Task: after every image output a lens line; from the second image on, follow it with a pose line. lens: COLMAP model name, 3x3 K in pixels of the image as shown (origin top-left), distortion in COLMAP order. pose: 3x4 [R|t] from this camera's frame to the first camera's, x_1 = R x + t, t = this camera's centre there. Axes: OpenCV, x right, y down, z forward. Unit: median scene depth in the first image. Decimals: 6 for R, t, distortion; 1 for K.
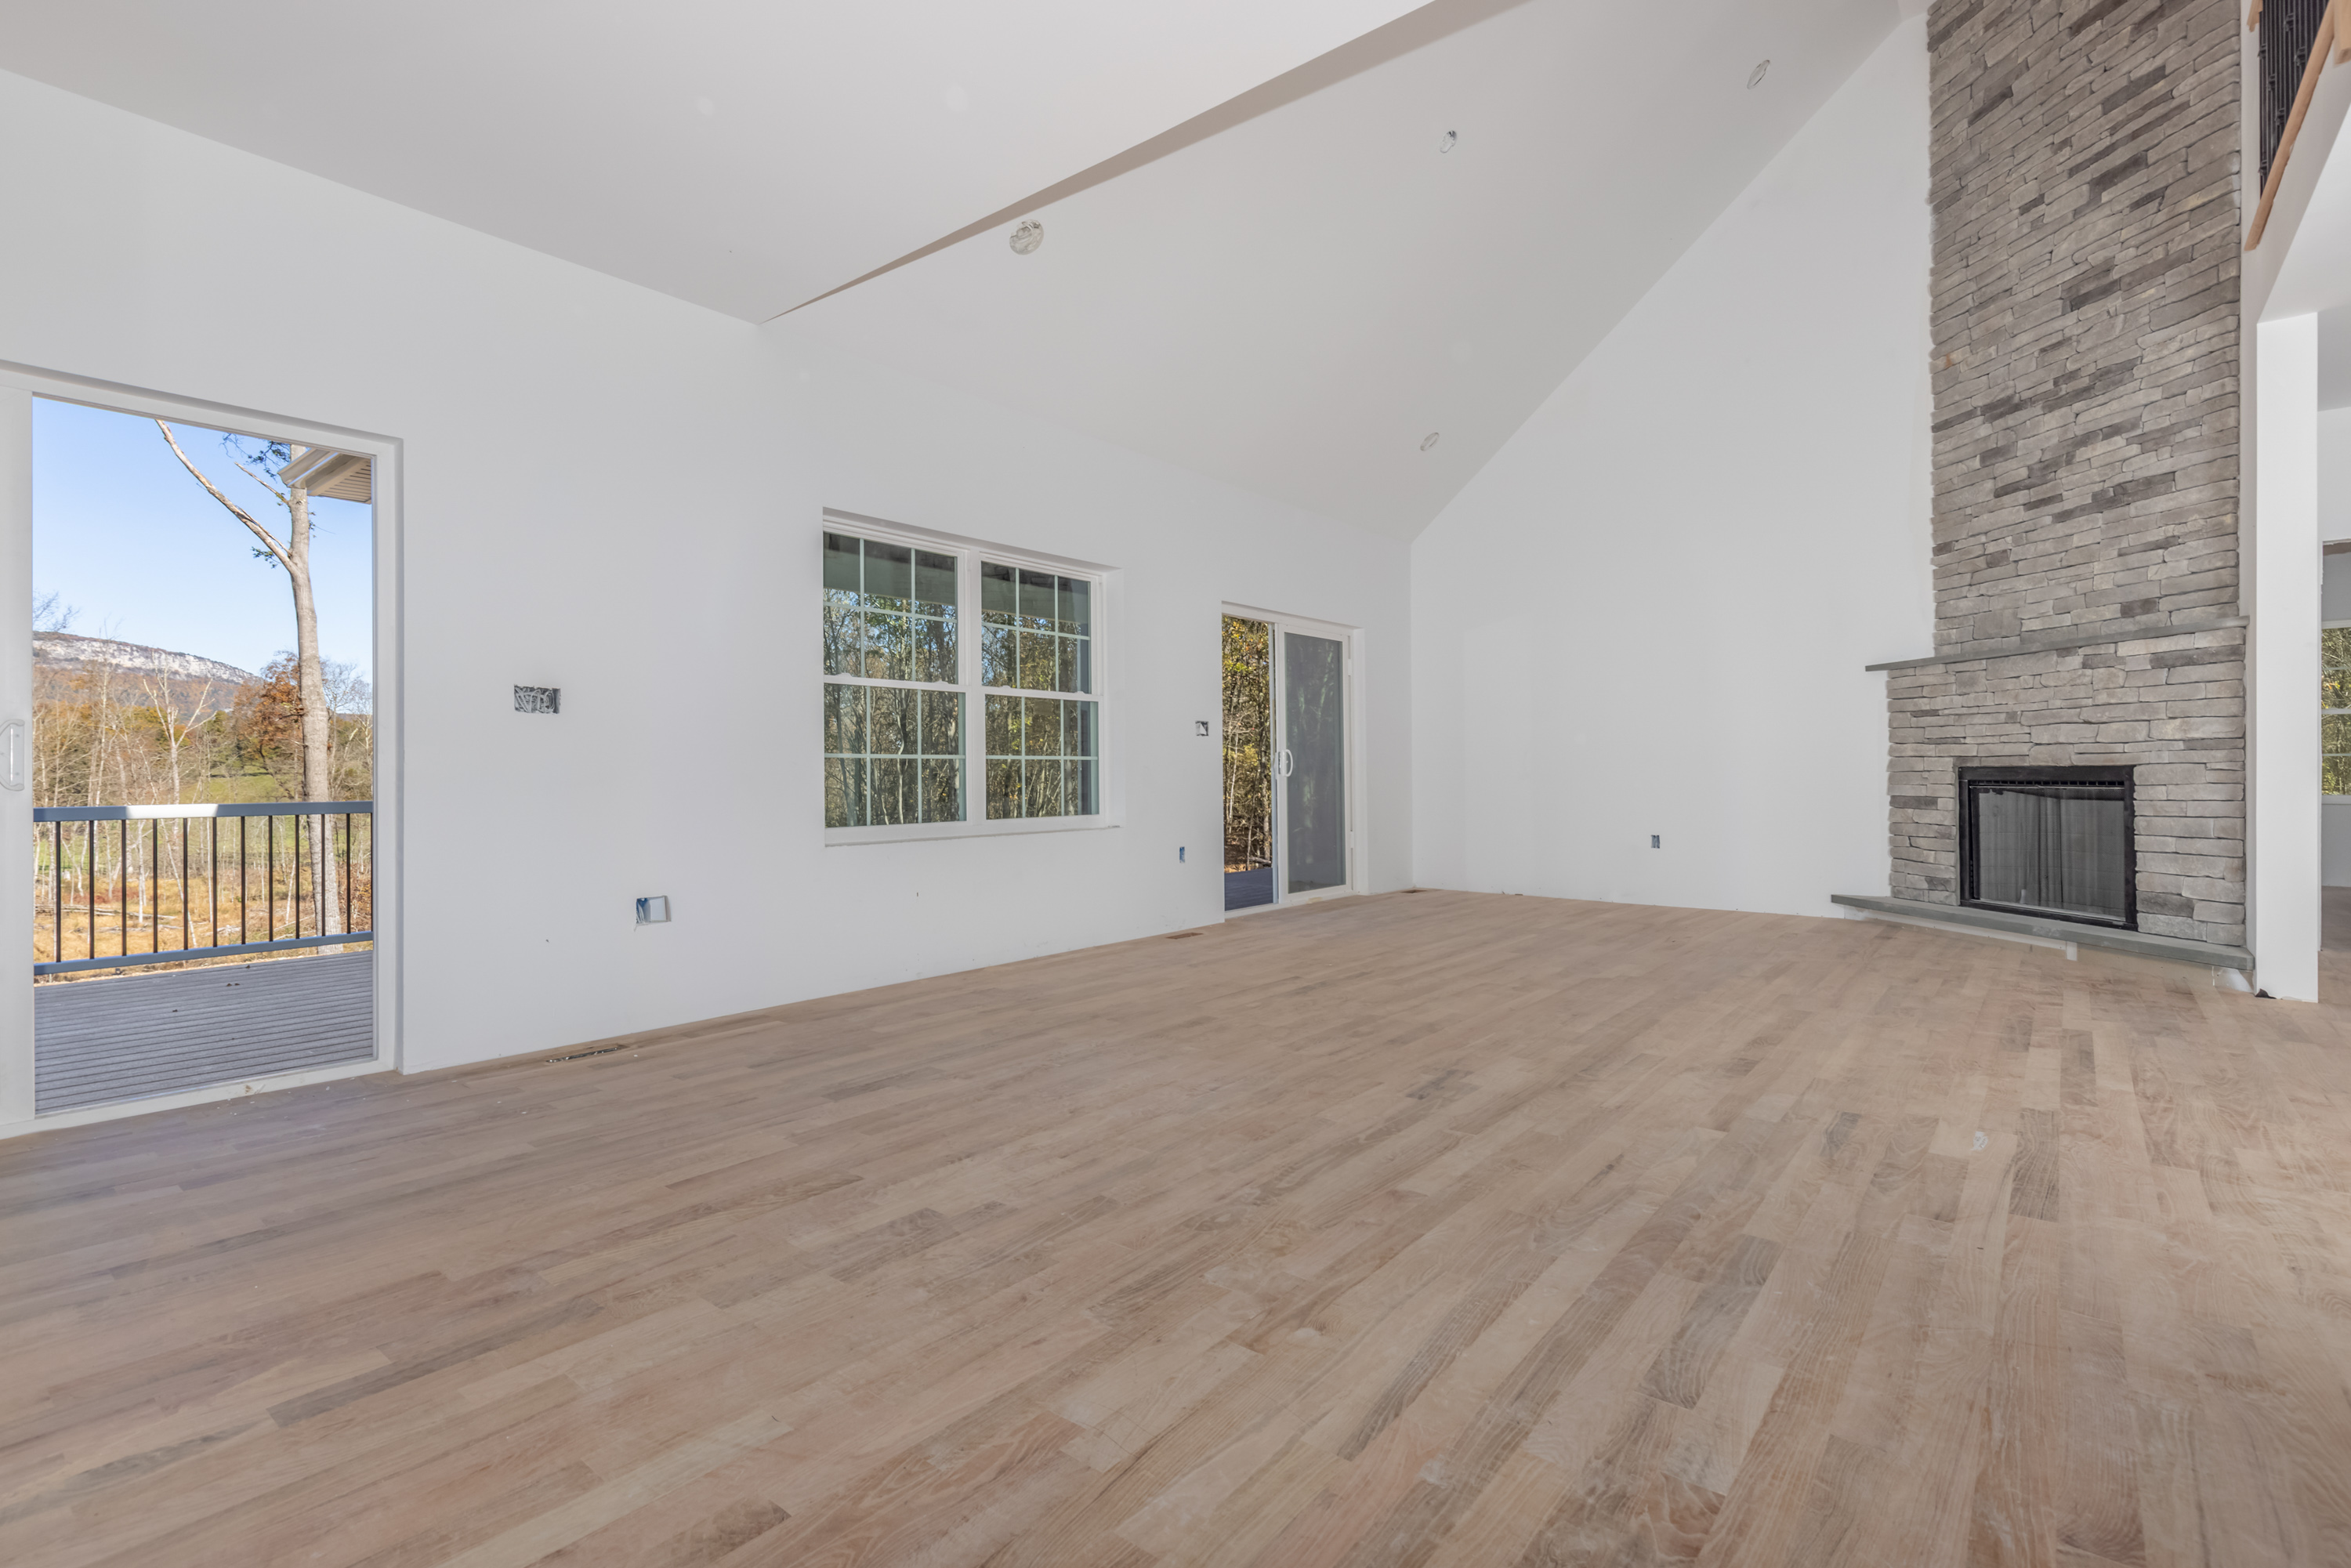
lens RADIAL K [[1126.1, 0, 1162.3], [0, 1126.1, 773.9], [0, 0, 1]] dist [0.005442, -0.001059]
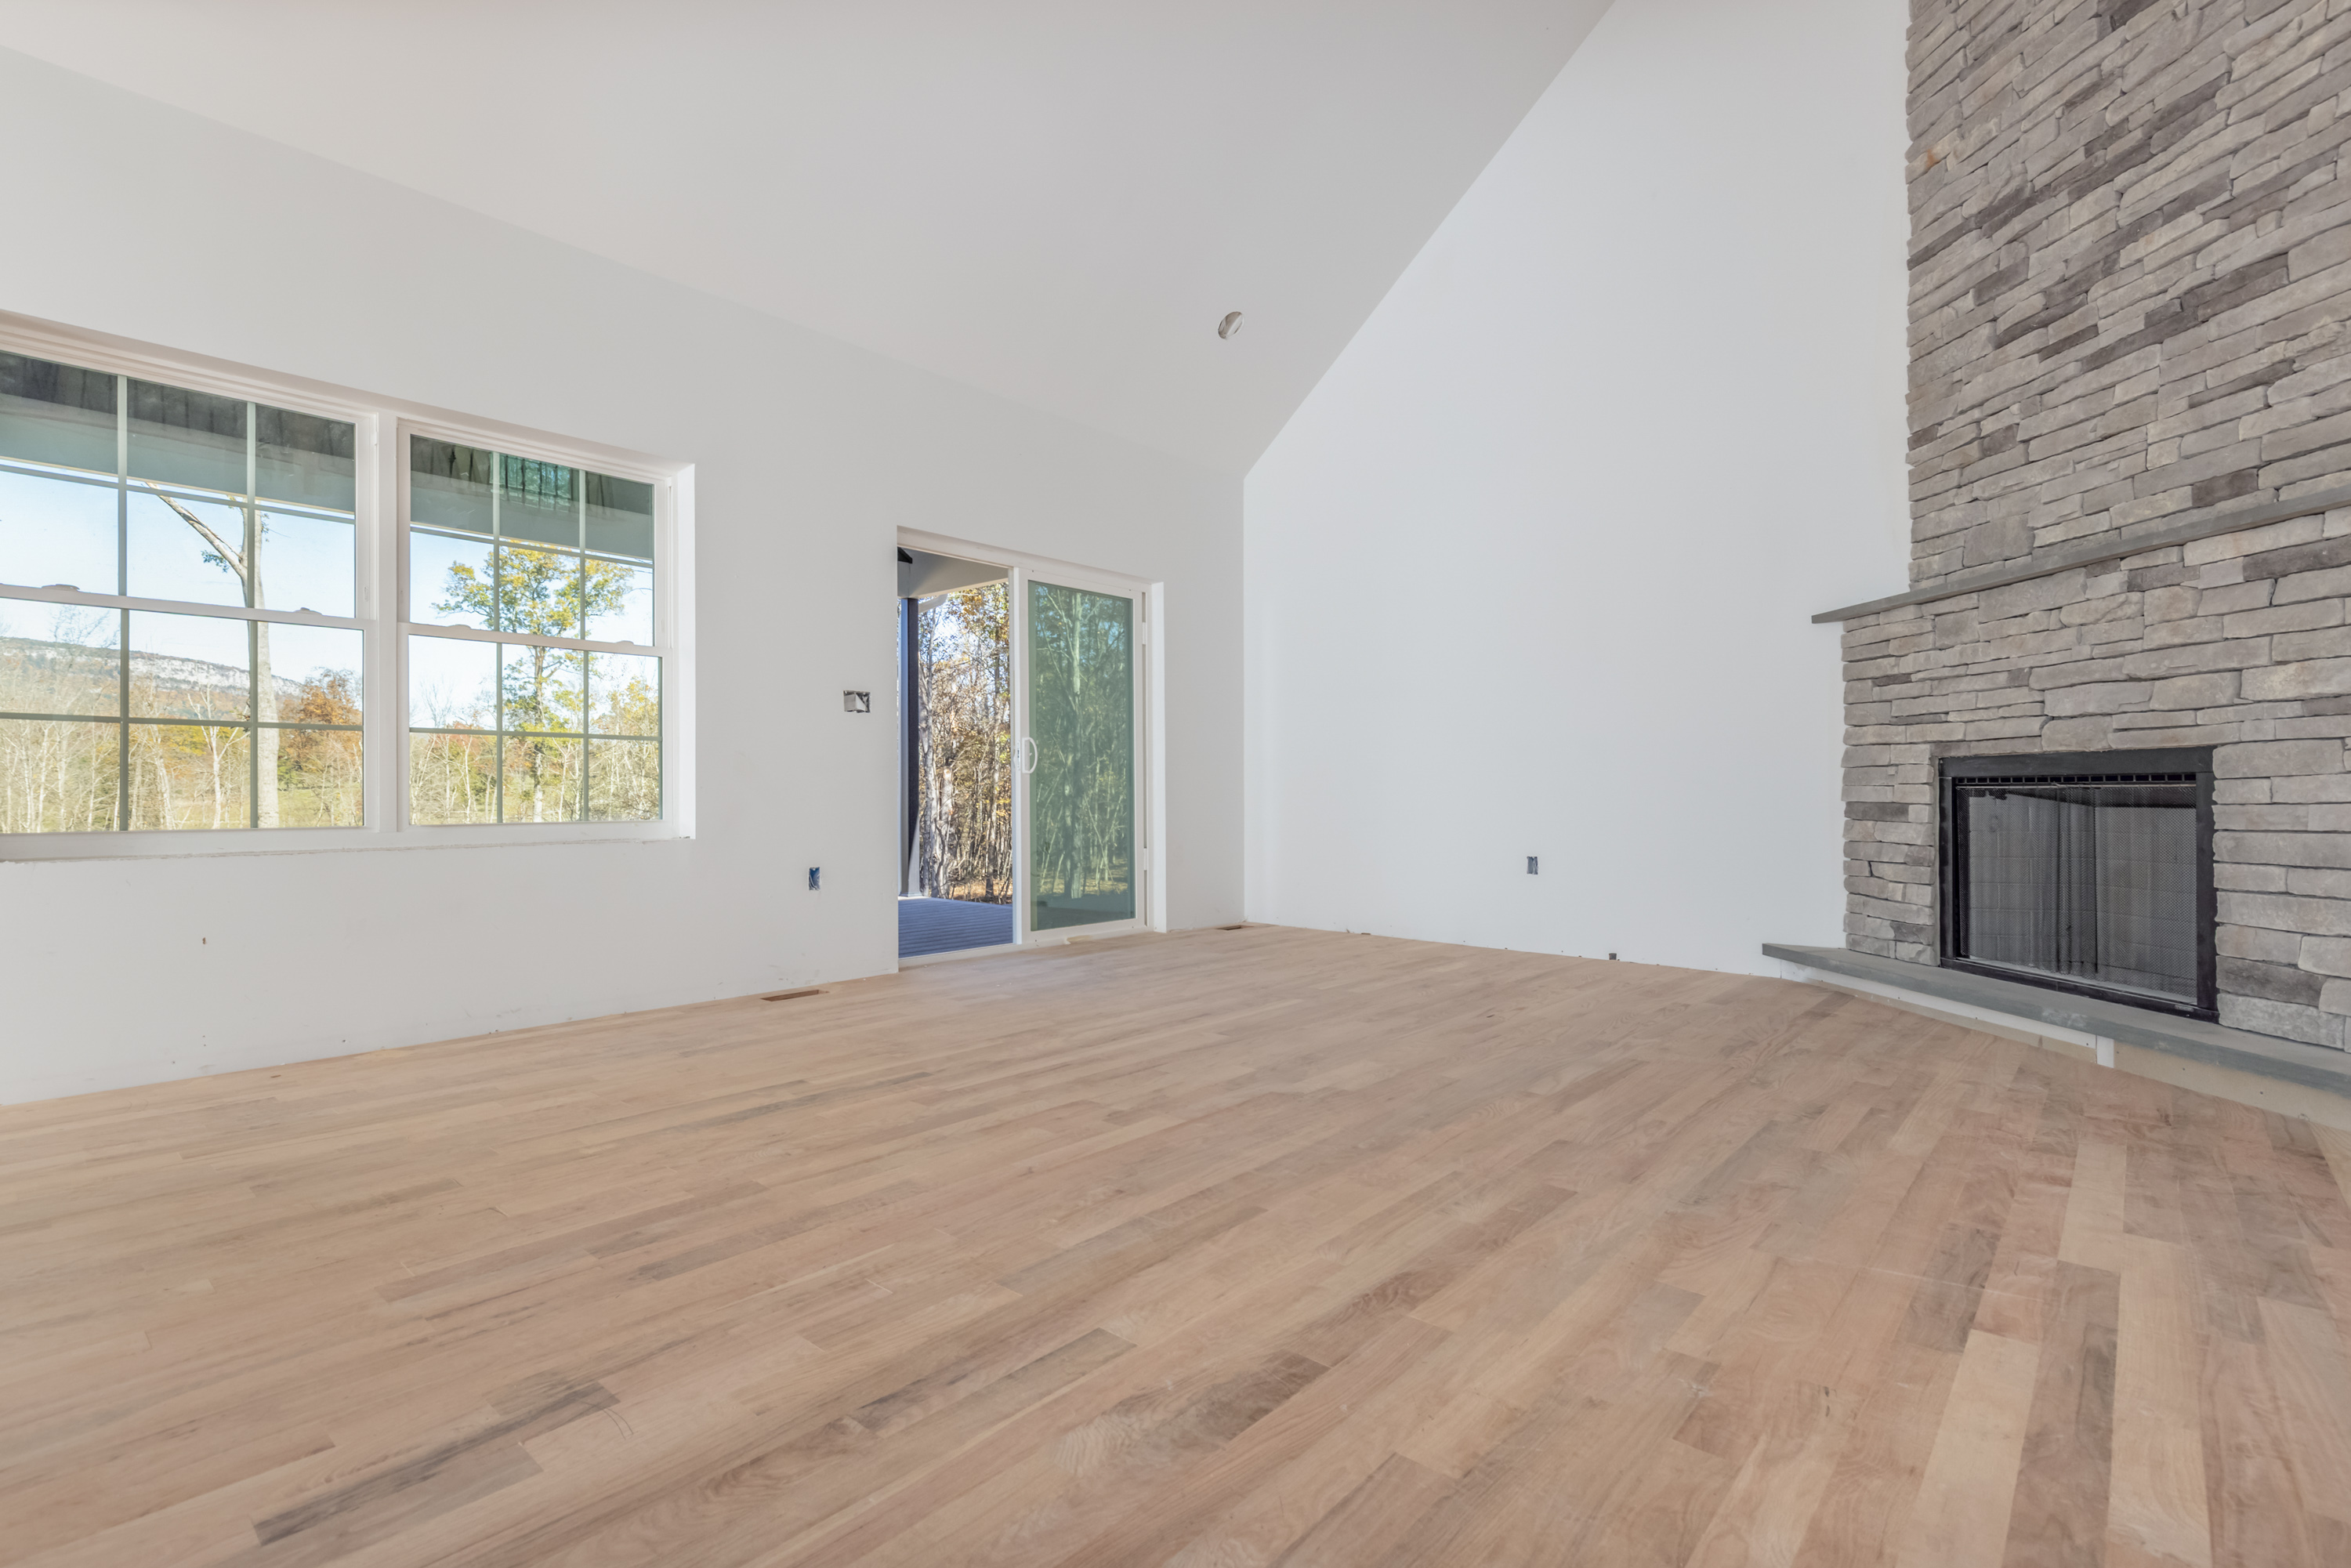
lens RADIAL K [[1126.1, 0, 1154.5], [0, 1126.1, 791.5], [0, 0, 1]] dist [0.005442, -0.001059]
pose [[0.999129, 0.005631, -0.041349, 0.308016], [-0.005690, 0.999983, -0.001312, 0.019527], [0.041341, 0.001546, 0.999144, 0.359031]]
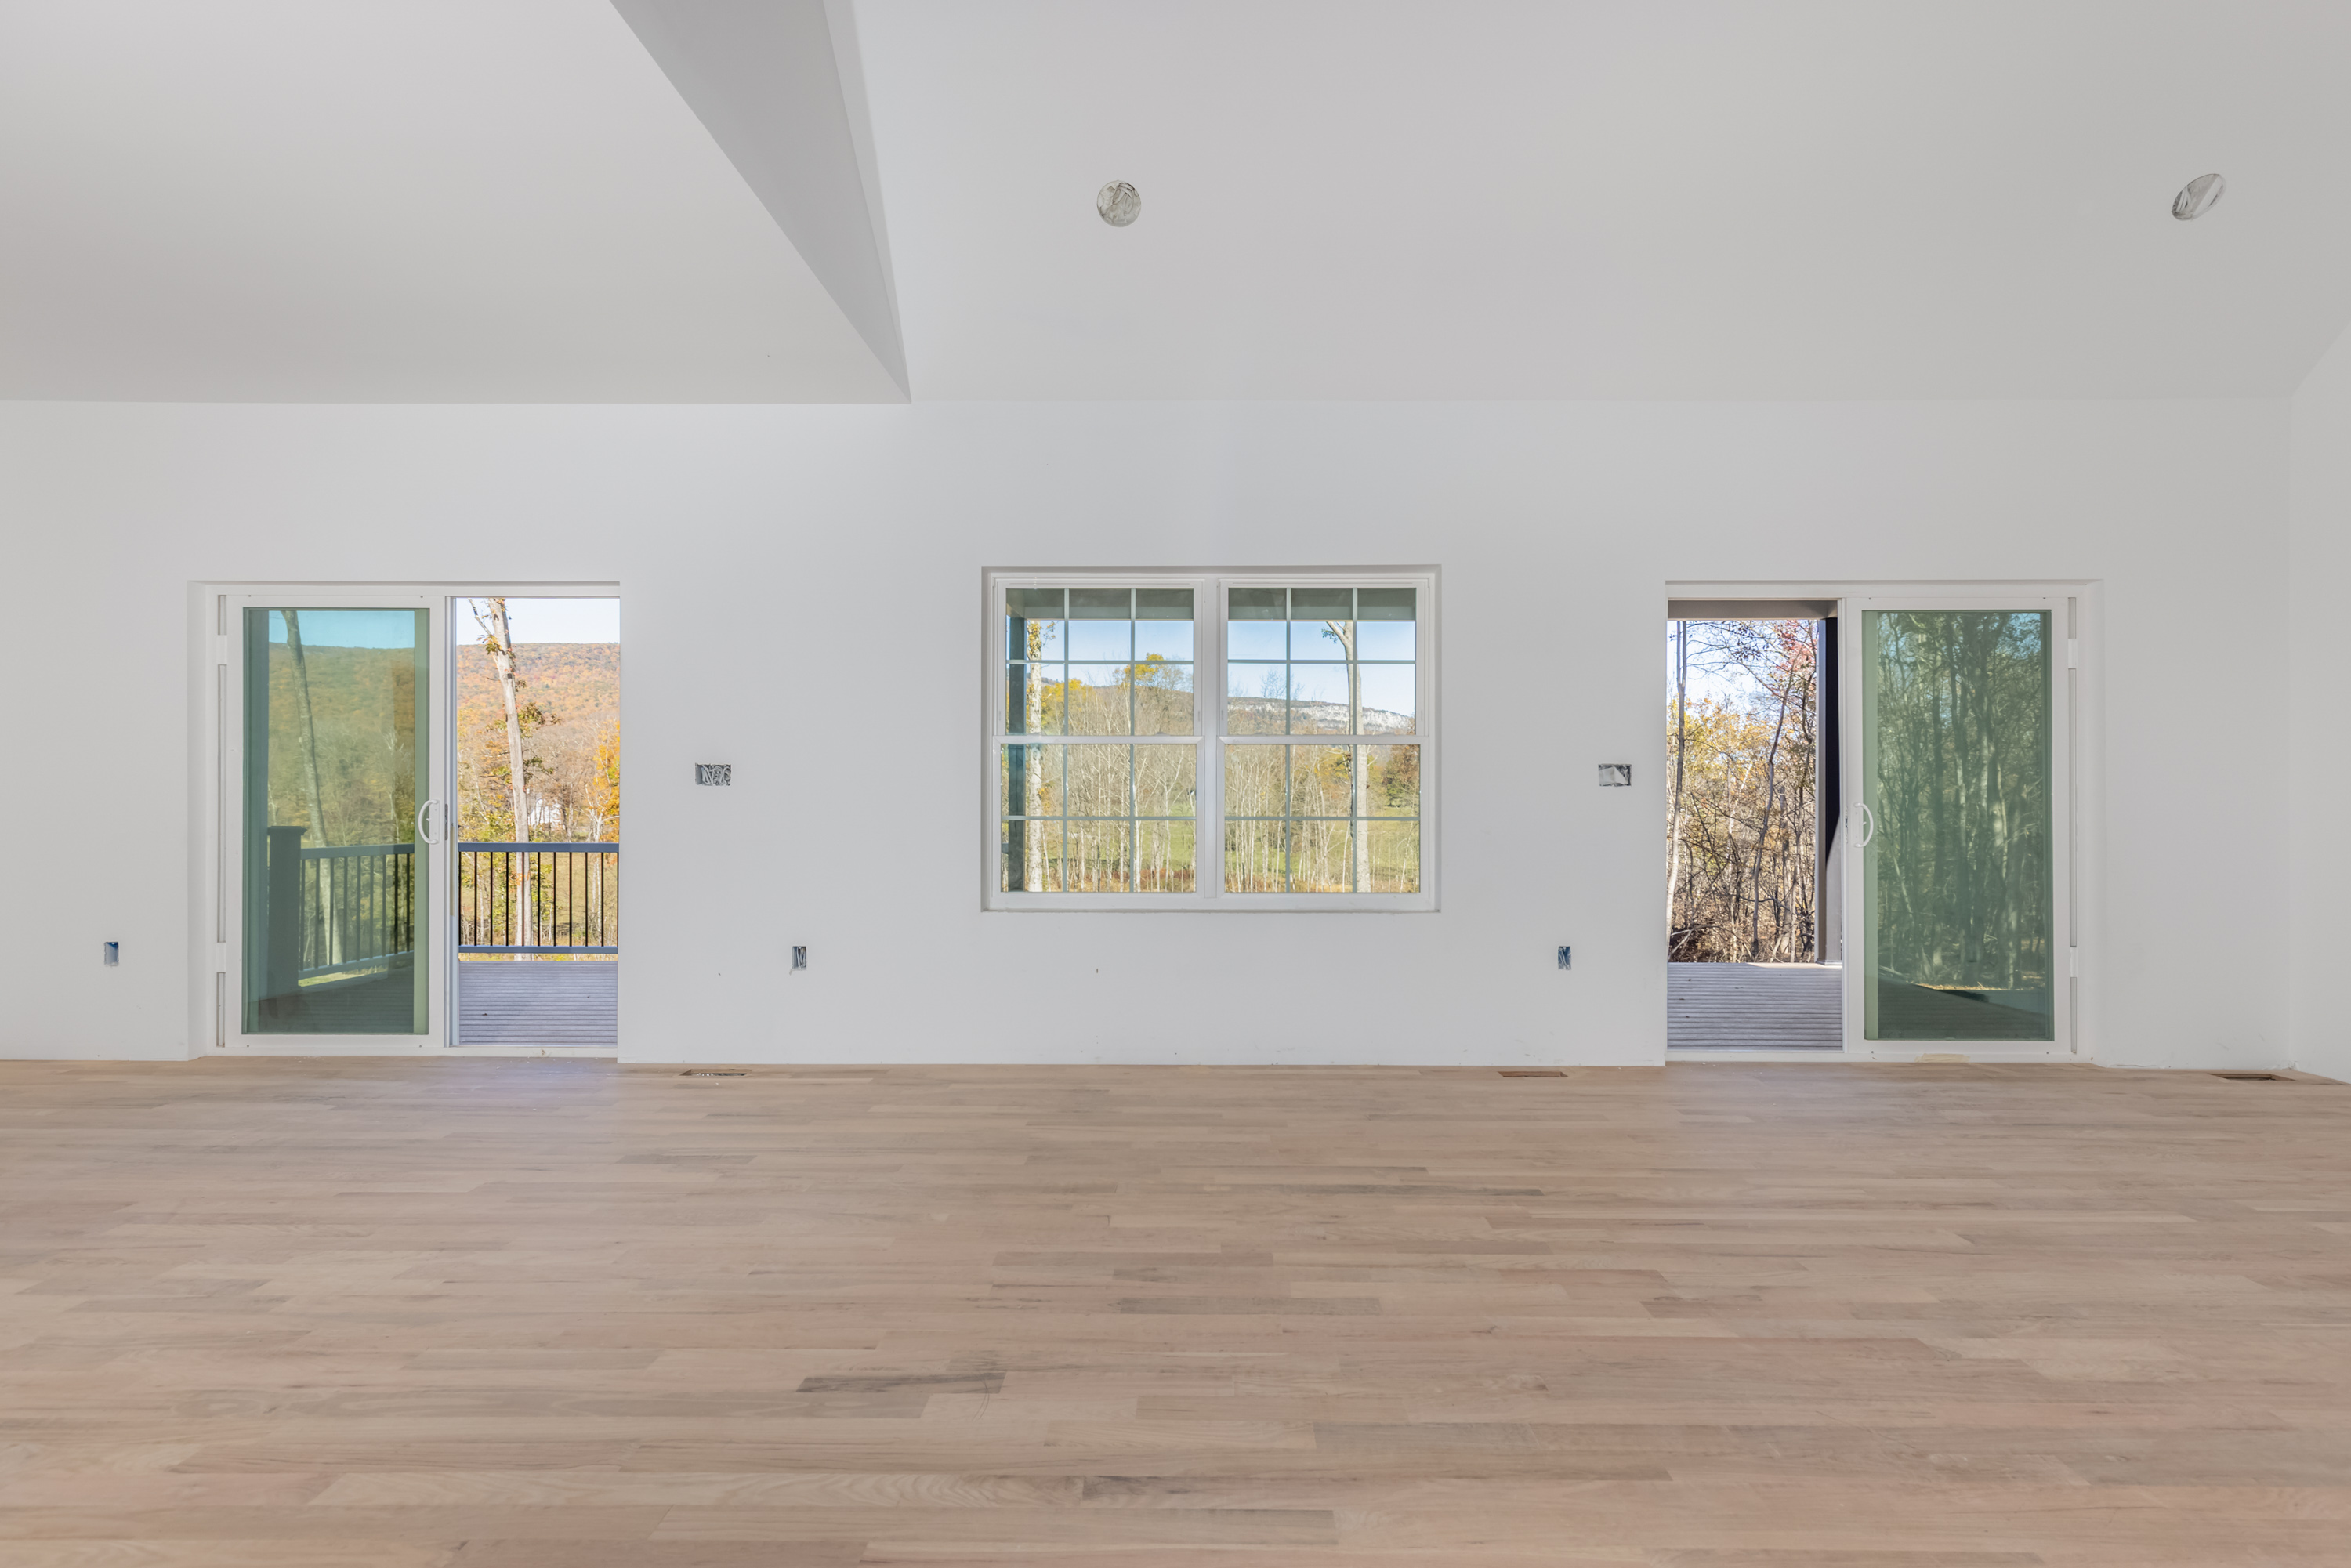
lens RADIAL K [[1126.1, 0, 1130.9], [0, 1126.1, 824.5], [0, 0, 1]] dist [0.005442, -0.001059]
pose [[0.617099, 0.017349, -0.786694, 0.475524], [-0.005564, 0.999828, 0.017684, -0.025858], [0.786866, -0.006535, 0.617090, 0.425016]]
